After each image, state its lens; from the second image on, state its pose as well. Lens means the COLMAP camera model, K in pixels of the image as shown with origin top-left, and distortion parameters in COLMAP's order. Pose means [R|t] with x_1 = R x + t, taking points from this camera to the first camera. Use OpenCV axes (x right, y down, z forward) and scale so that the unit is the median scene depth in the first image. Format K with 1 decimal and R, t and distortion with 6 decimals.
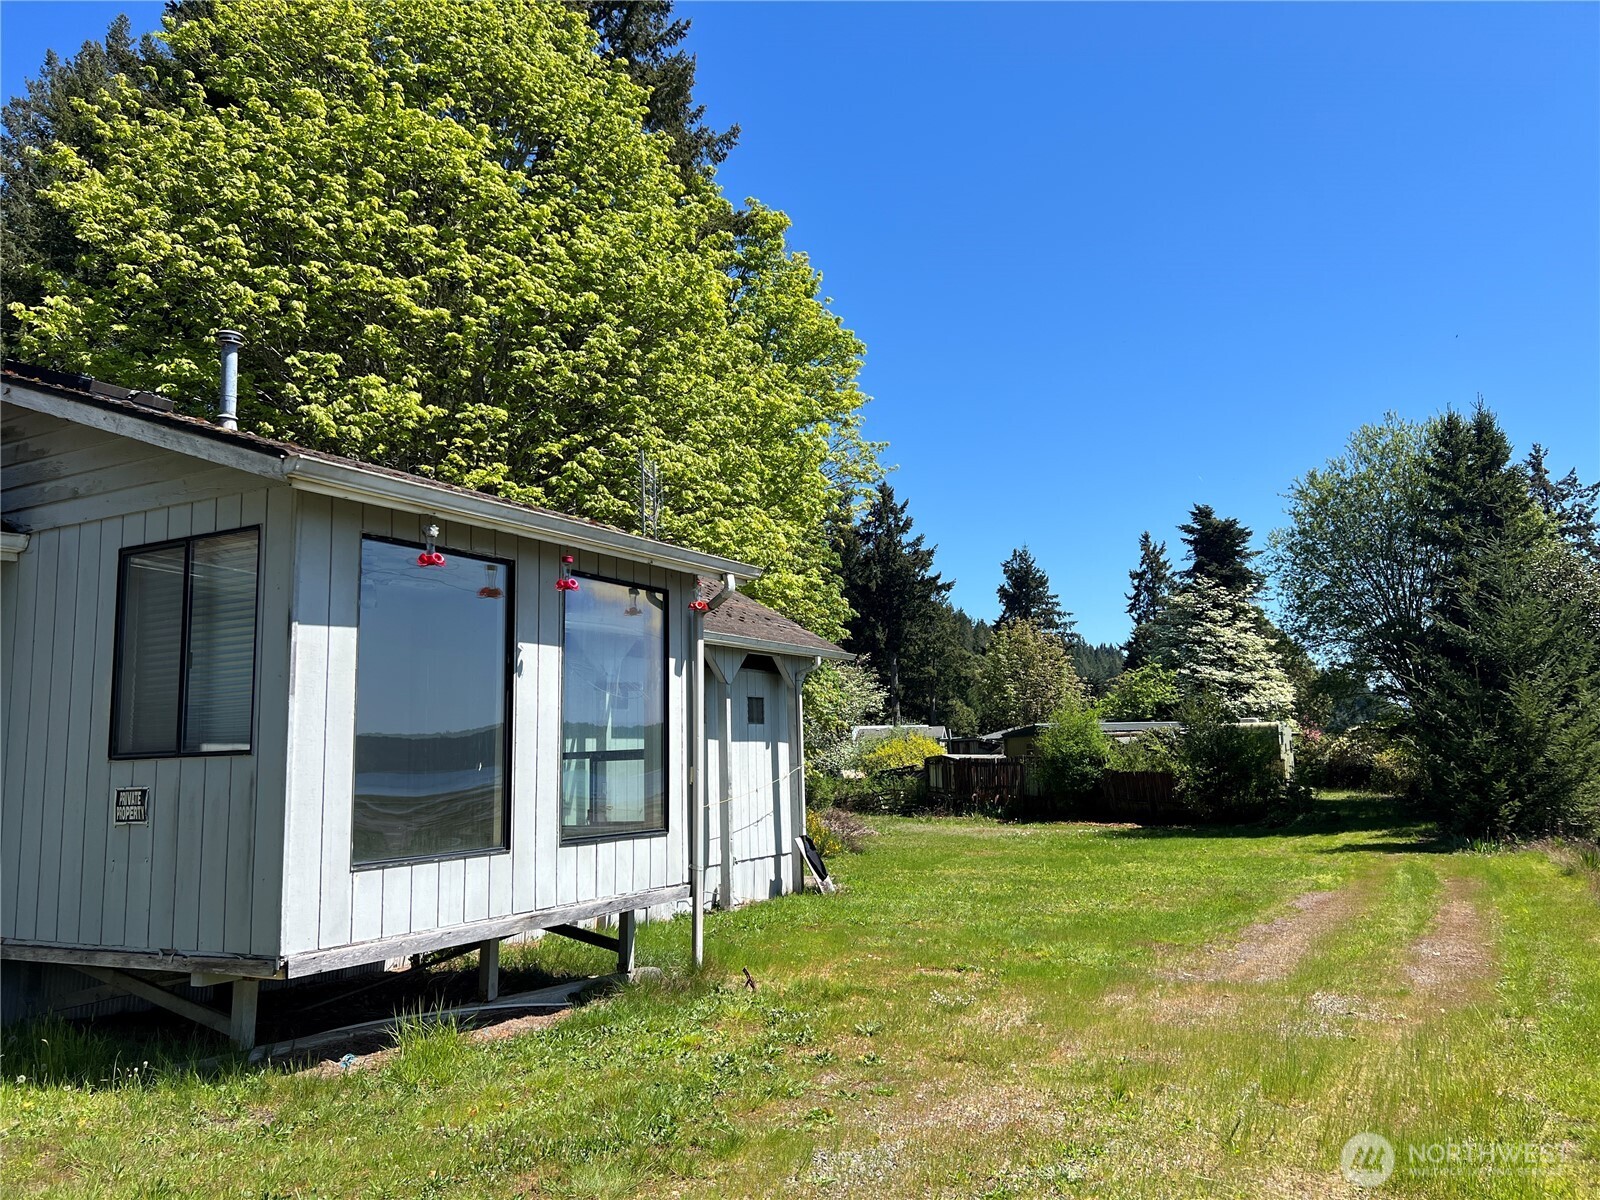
lens RADIAL K [[1202.3, 0, 800.0], [0, 1202.3, 600.0], [0, 0, 1]] dist [0.050112, -0.044696]
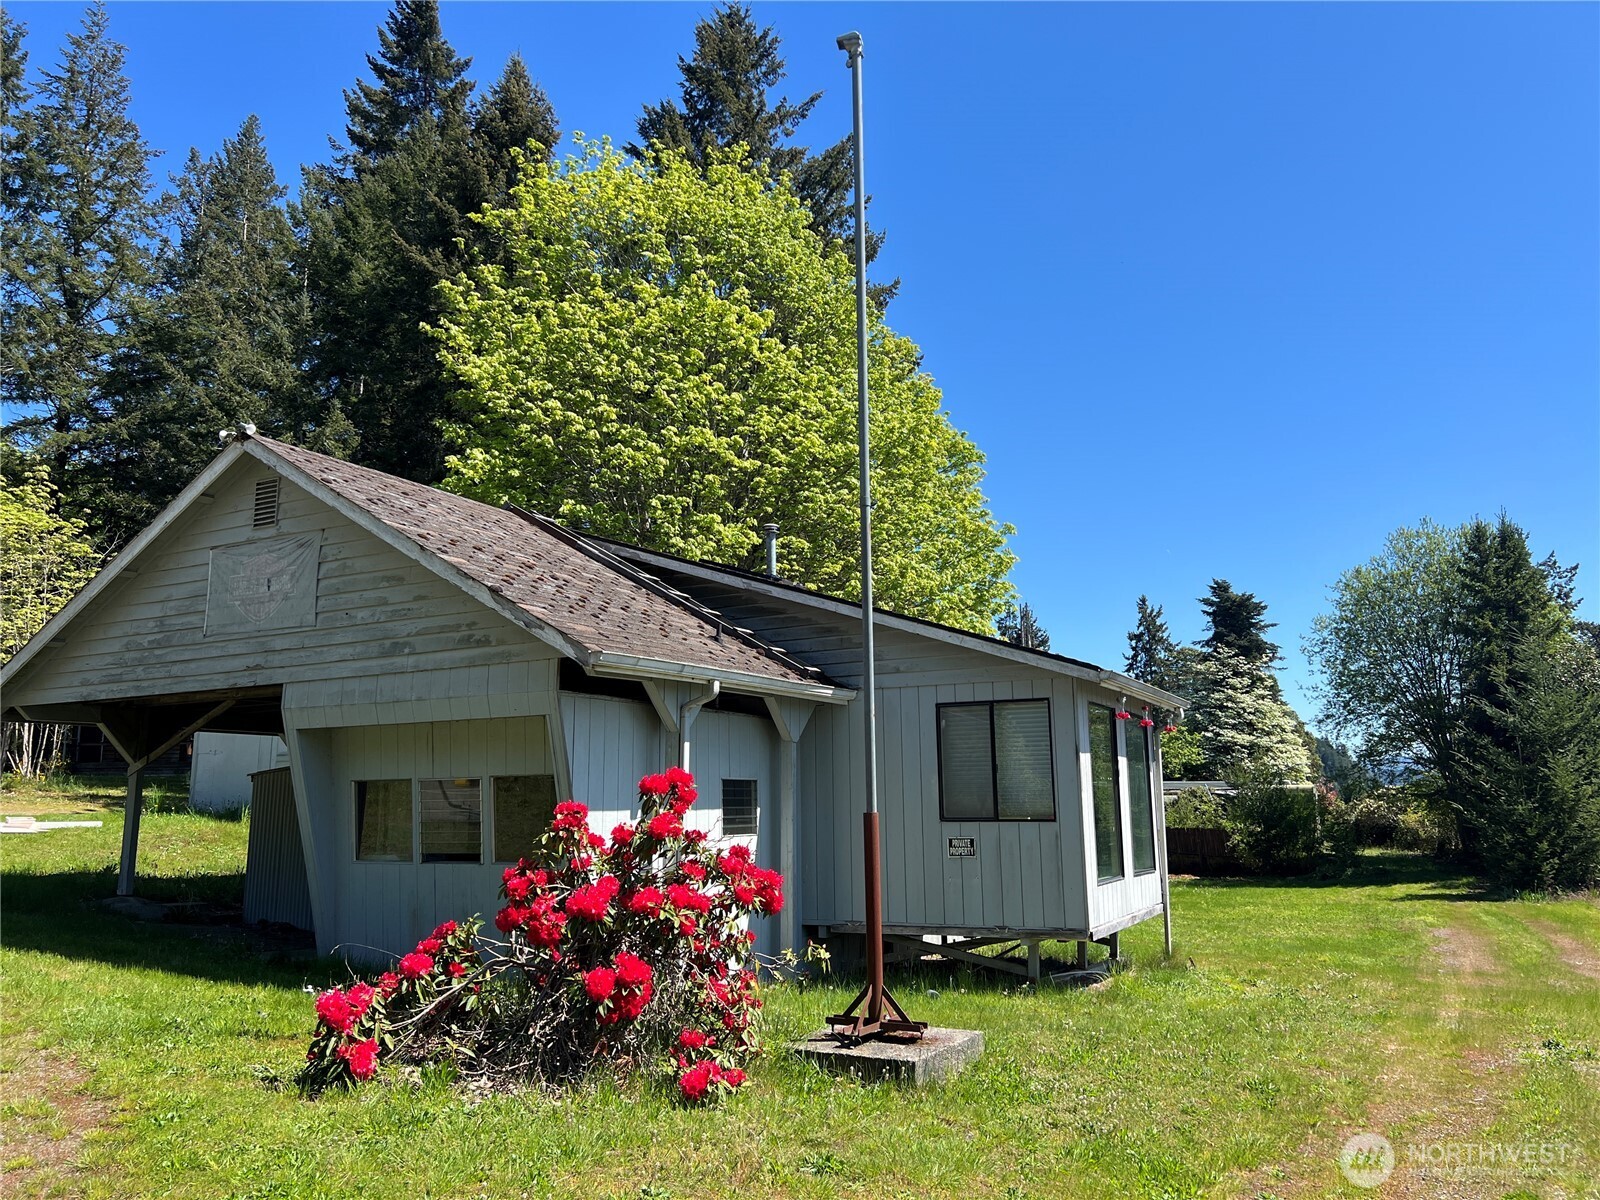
lens RADIAL K [[1202.3, 0, 800.0], [0, 1202.3, 600.0], [0, 0, 1]] dist [0.050112, -0.044696]
pose [[0.999437, 0.019645, 0.027195, -0.137206], [-0.018575, 0.999065, -0.039034, -0.020993], [-0.027937, 0.038507, 0.998868, -0.134802]]
